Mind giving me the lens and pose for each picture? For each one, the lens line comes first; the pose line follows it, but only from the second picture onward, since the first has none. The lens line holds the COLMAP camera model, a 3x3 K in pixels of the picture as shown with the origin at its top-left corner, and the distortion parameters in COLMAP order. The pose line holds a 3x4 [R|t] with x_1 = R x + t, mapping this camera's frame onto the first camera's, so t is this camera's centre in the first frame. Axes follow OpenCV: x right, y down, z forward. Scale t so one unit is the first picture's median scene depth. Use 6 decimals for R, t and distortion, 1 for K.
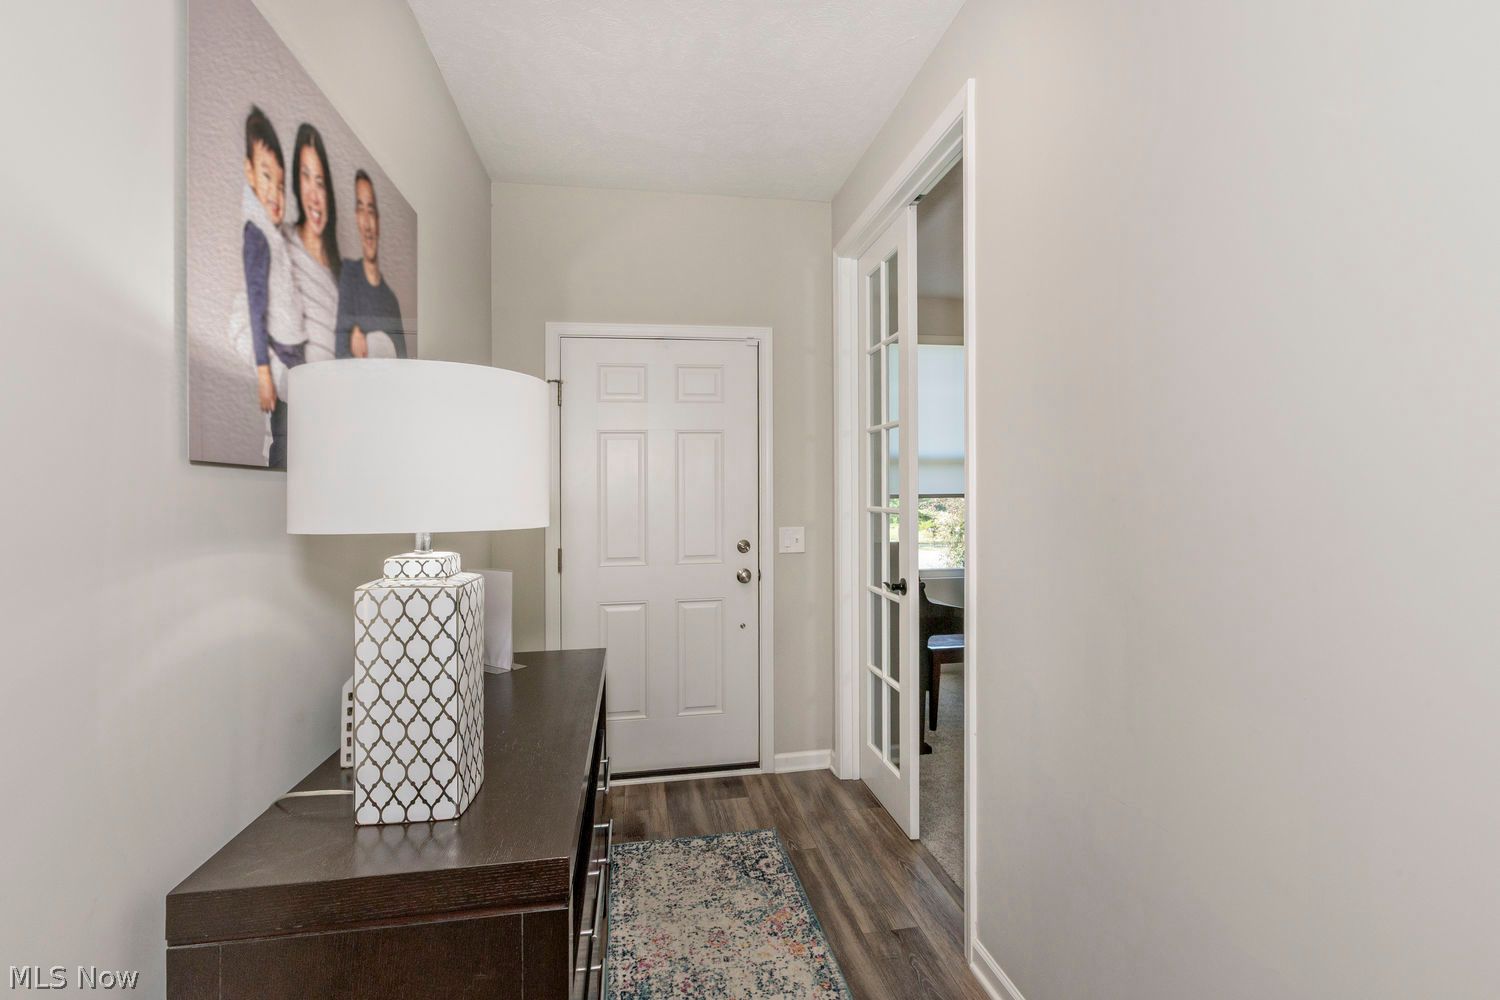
lens RADIAL K [[683.7, 0, 745.0], [0, 683.7, 483.1], [0, 0, 1]] dist [-0.001841, -0.000209]
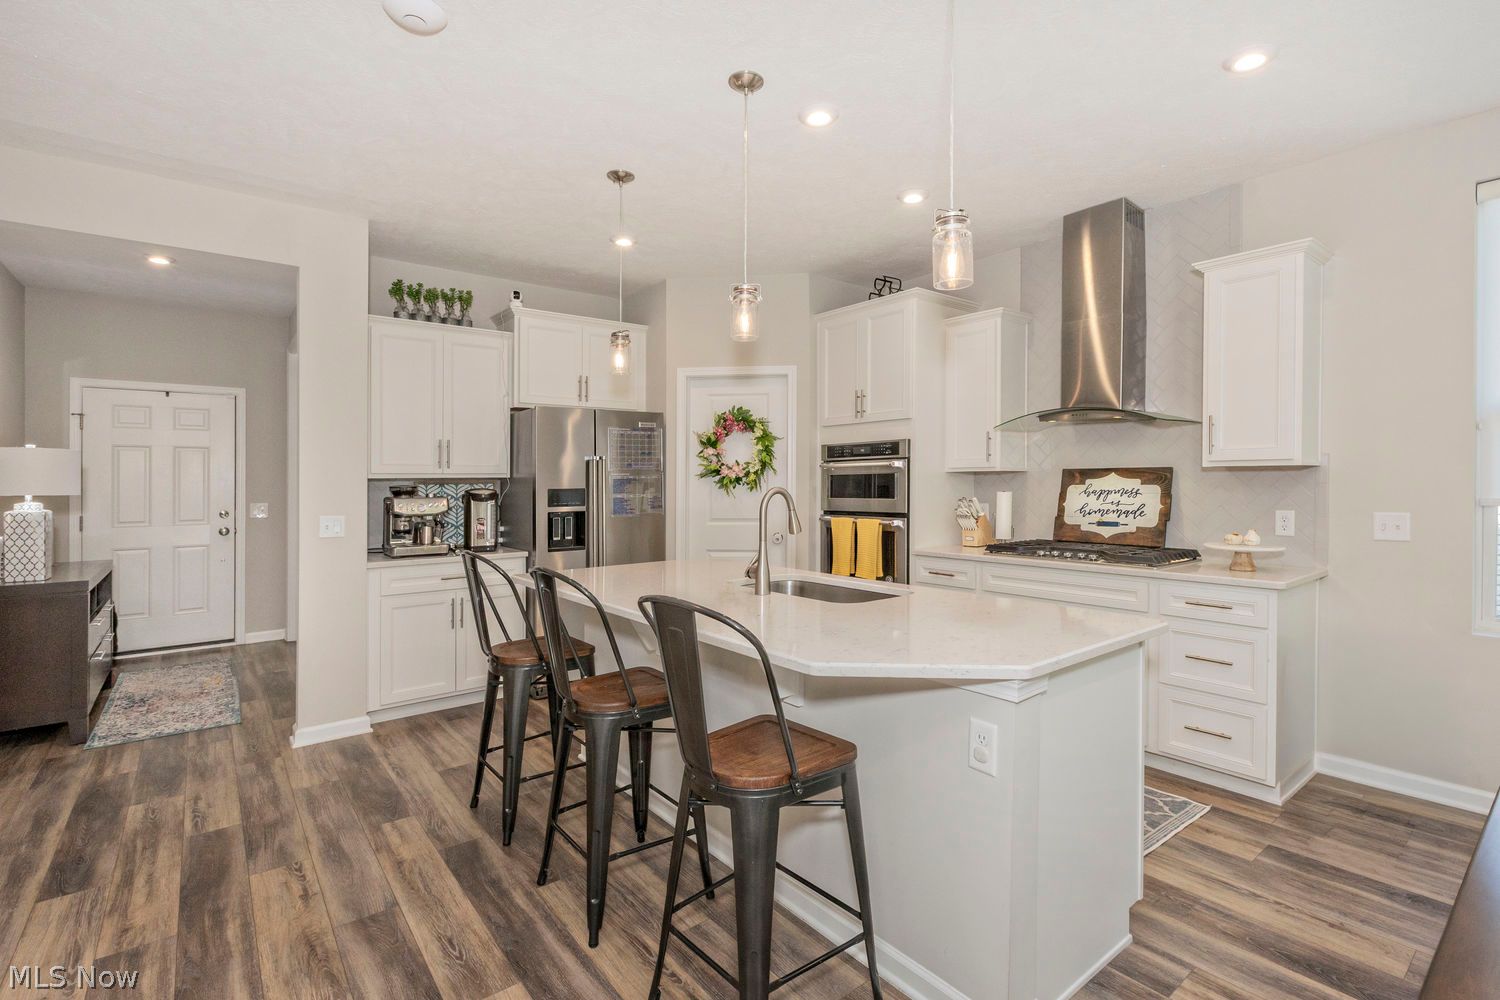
lens RADIAL K [[683.7, 0, 745.0], [0, 683.7, 483.1], [0, 0, 1]] dist [-0.001841, -0.000209]
pose [[0.870000, 0.008632, 0.492976, 0.762820], [-0.015514, 0.999831, 0.009872, -0.063093], [-0.492807, -0.016237, 0.869987, -3.001781]]
